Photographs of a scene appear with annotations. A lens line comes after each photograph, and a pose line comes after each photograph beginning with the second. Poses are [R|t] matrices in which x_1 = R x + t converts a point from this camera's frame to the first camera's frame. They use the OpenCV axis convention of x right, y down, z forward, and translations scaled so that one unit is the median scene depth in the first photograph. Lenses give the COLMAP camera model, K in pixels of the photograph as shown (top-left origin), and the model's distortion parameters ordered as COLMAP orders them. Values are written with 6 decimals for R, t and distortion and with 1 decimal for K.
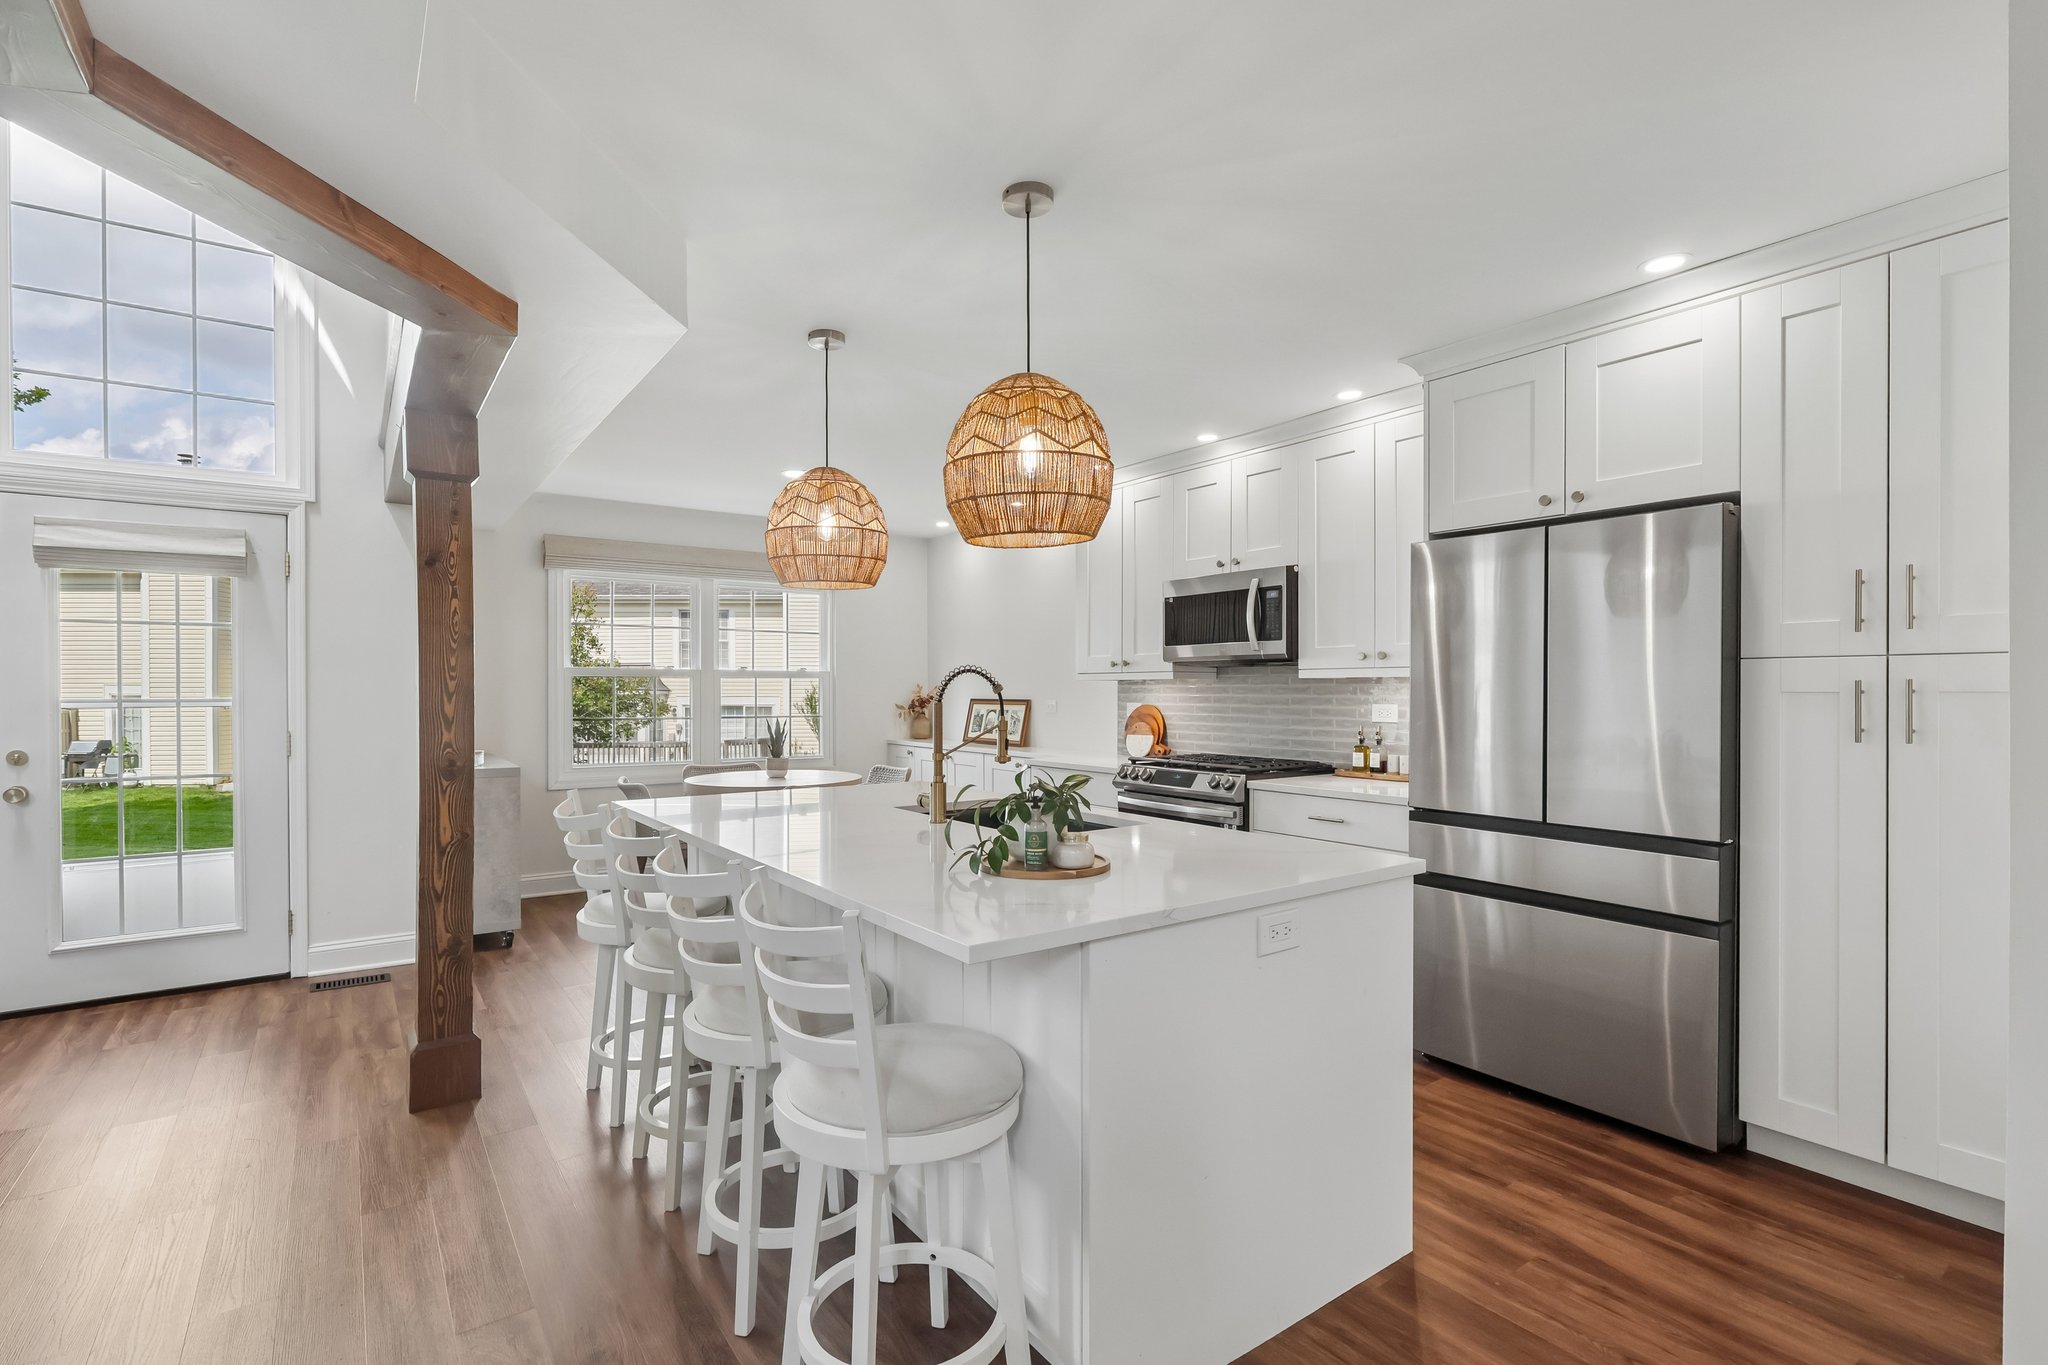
lens RADIAL K [[953.7, 0, 1012.0], [0, 953.7, 693.7], [0, 0, 1]] dist [0.002936, 0.002088]
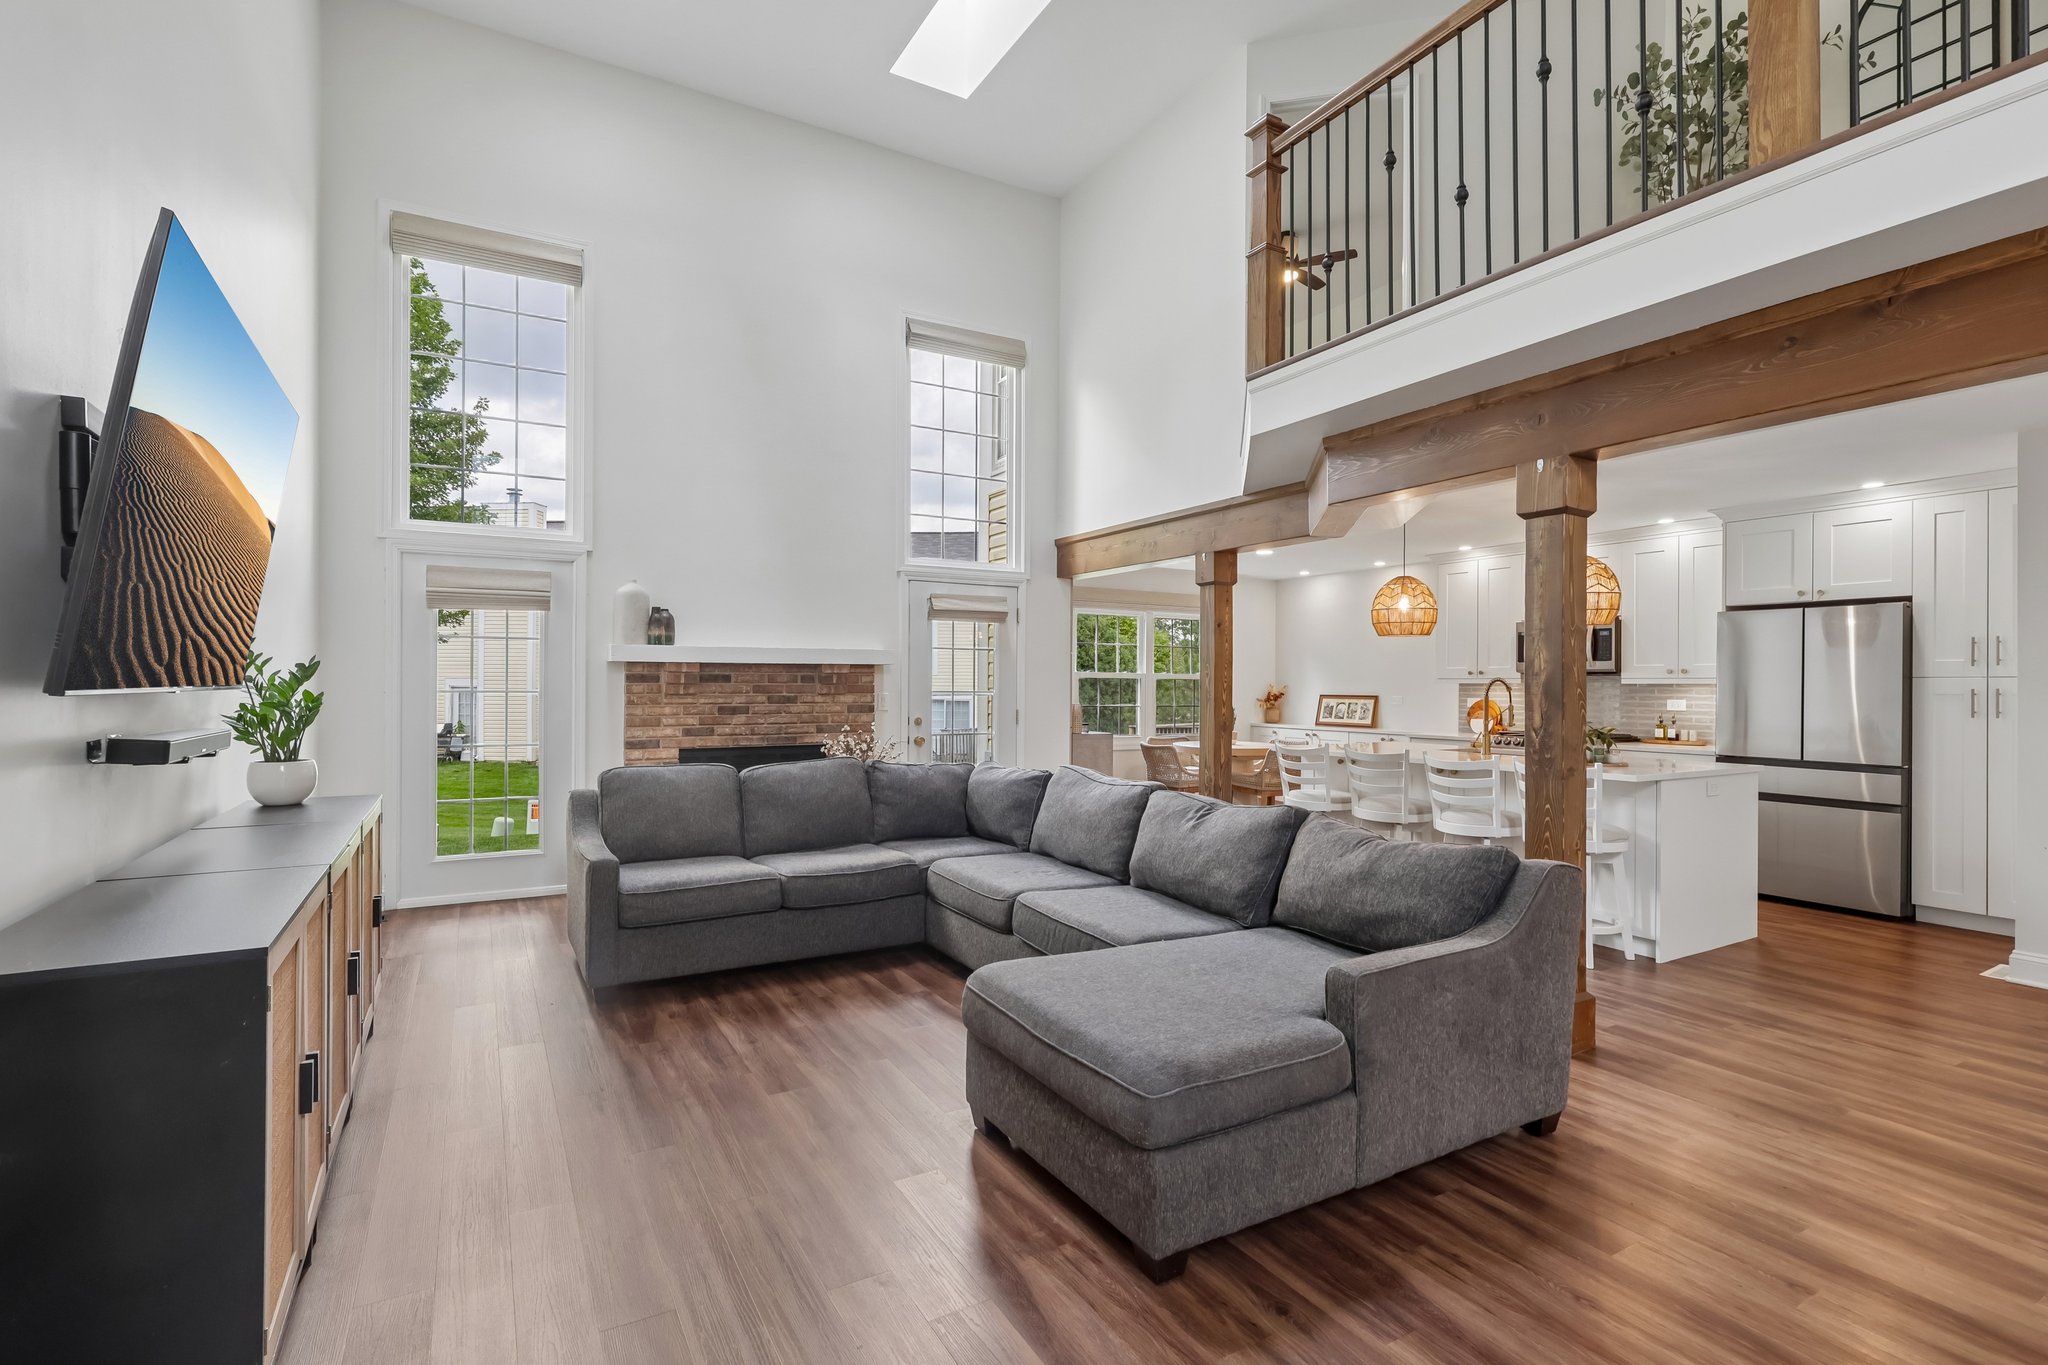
lens RADIAL K [[953.7, 0, 1020.6], [0, 953.7, 682.0], [0, 0, 1]] dist [0.002936, 0.002088]
pose [[0.995736, 0.007485, -0.091944, -0.602122], [-0.008334, 0.999926, -0.008855, 0.004367], [0.091871, 0.009584, 0.995725, -0.770807]]
